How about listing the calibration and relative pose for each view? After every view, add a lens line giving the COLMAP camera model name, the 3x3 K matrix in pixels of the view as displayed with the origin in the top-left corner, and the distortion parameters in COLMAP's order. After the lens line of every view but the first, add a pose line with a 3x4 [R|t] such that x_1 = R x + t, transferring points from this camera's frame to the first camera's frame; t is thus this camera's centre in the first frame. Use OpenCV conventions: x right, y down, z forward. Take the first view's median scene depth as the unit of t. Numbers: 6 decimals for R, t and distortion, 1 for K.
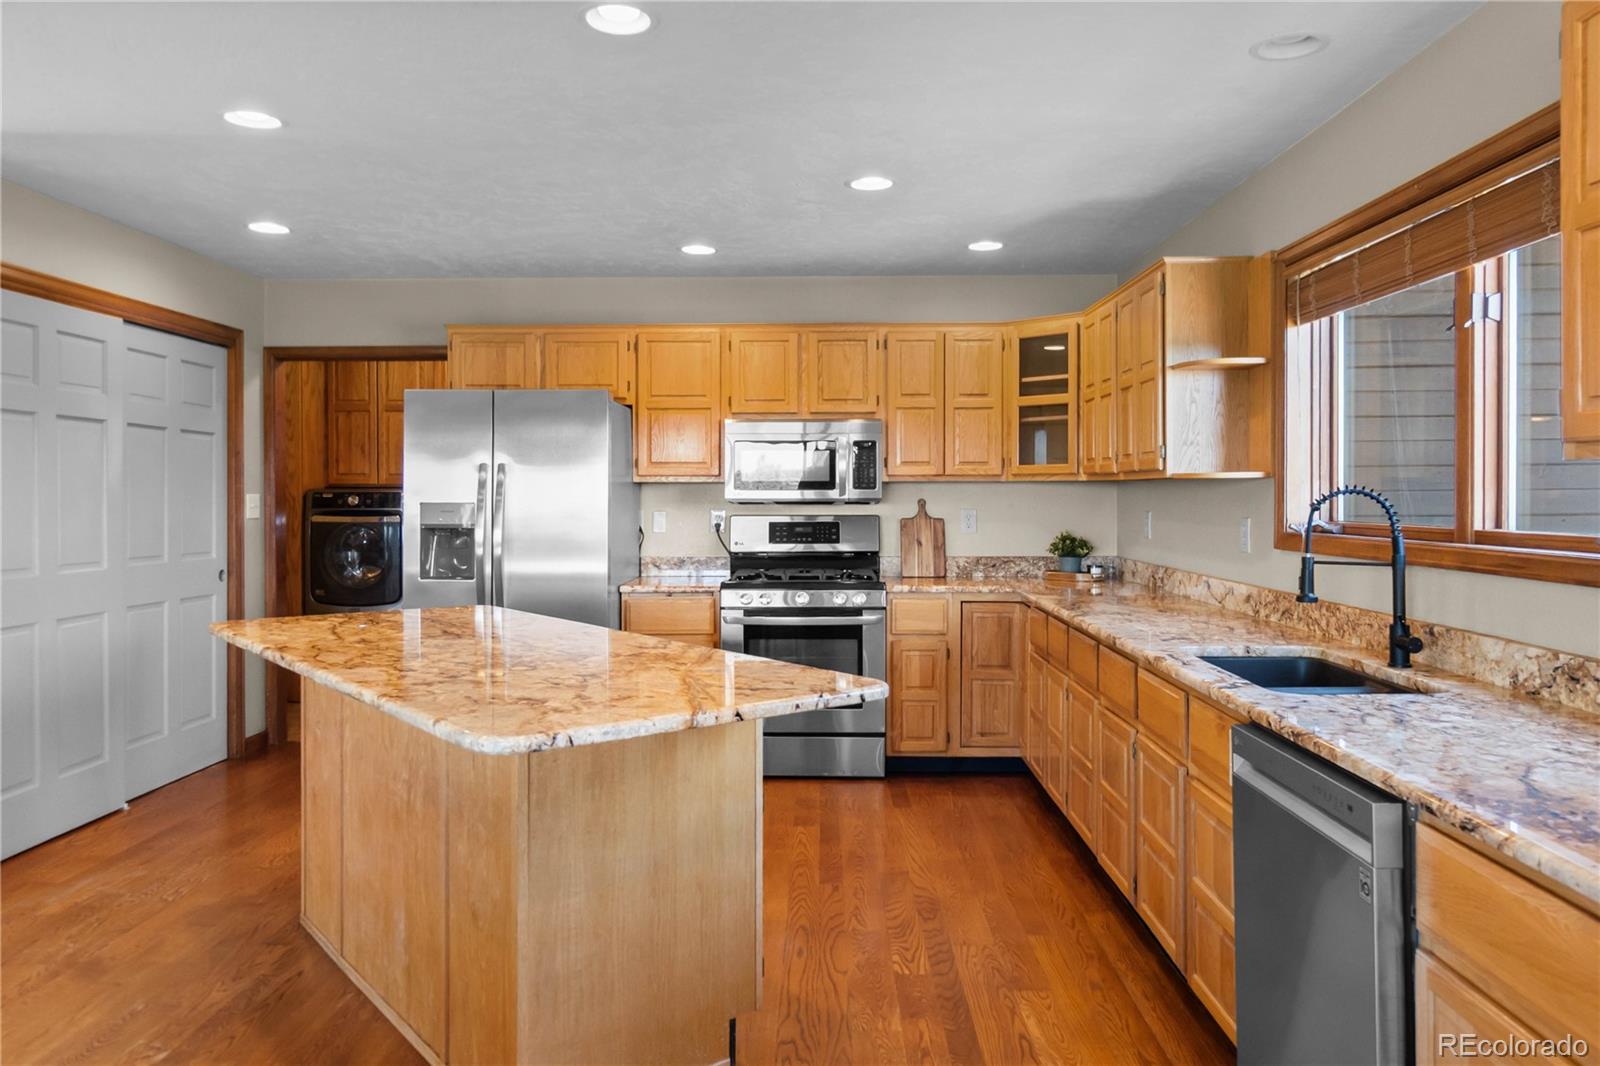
lens RADIAL K [[1122.9, 0, 804.8], [0, 1122.9, 505.1], [0, 0, 1]] dist [0.006171, 0.005355]
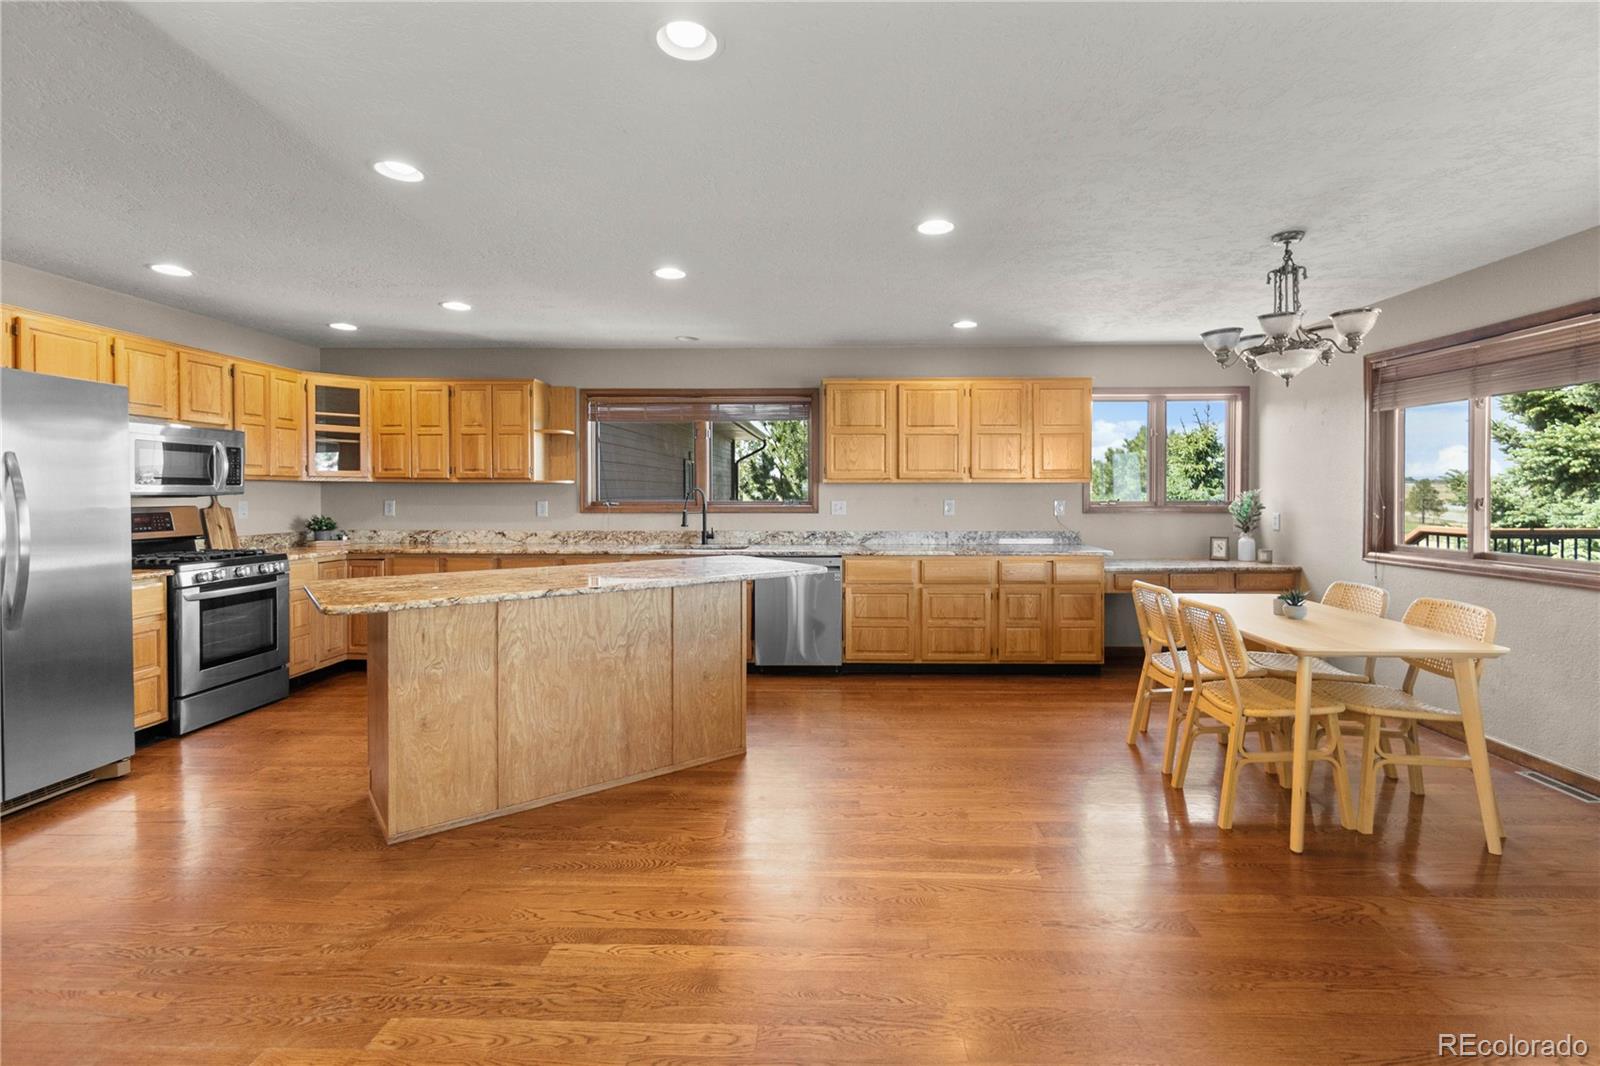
lens RADIAL K [[709.1, 0, 797.6], [0, 709.1, 489.3], [0, 0, 1]] dist [0.000273, 0.000937]
pose [[0.030878, 0.004746, 0.999512, -0.763876], [0.006483, 0.999967, -0.004948, -0.001206], [-0.999502, 0.006633, 0.030846, 0.345499]]
